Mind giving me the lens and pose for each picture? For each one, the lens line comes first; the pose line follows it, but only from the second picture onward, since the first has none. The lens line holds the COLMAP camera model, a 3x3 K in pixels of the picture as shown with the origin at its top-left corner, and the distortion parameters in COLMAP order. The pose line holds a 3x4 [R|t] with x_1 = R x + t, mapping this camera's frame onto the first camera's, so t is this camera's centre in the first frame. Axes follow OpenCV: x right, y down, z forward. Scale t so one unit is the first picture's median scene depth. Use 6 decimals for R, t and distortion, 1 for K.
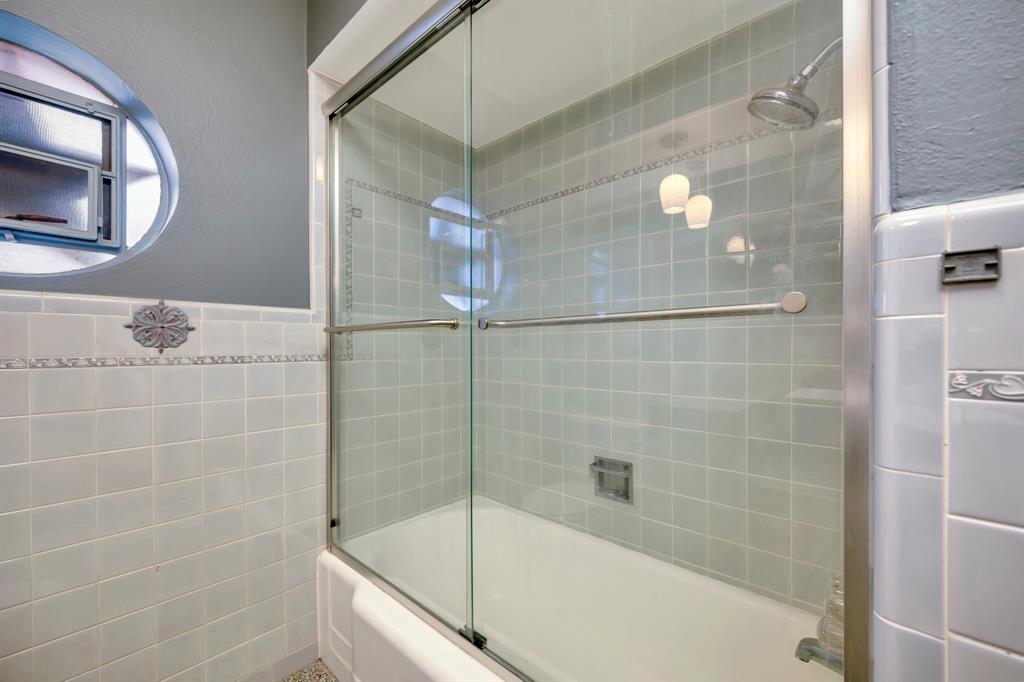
lens RADIAL K [[408.9, 0, 514.2], [0, 408.9, 348.7], [0, 0, 1]] dist [-0.001032, -0.000096]
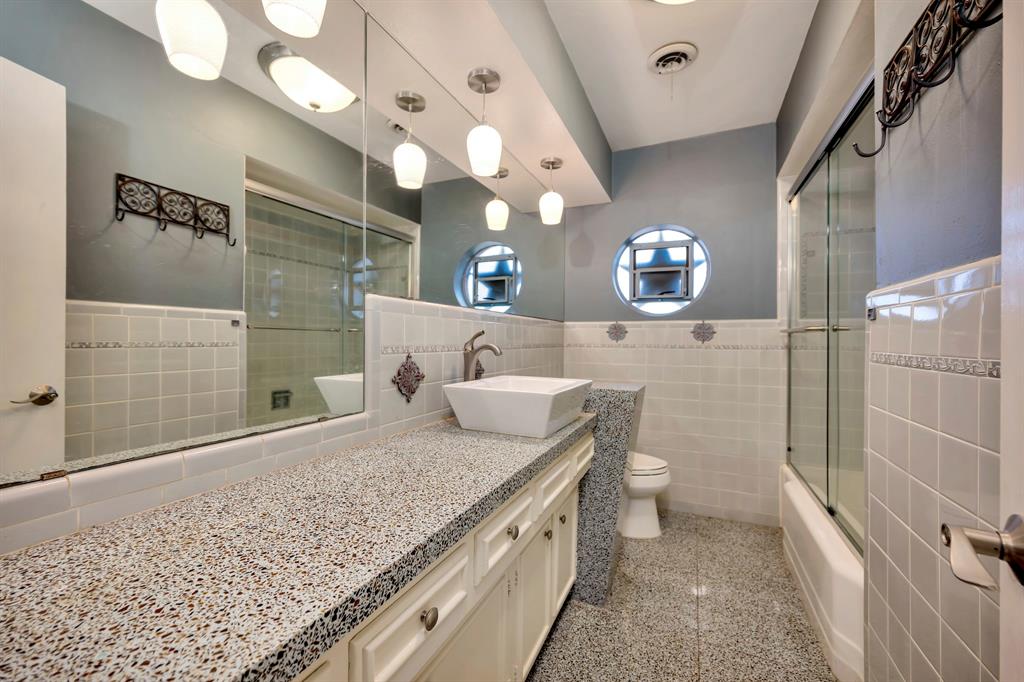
lens RADIAL K [[411.0, 0, 517.6], [0, 411.0, 338.1], [0, 0, 1]] dist [-0.001462, -0.000222]
pose [[0.310291, -0.000843, -0.950641, 0.952224], [-0.008479, 0.999957, -0.003655, -0.001822], [0.950604, 0.009195, 0.310271, -0.668570]]
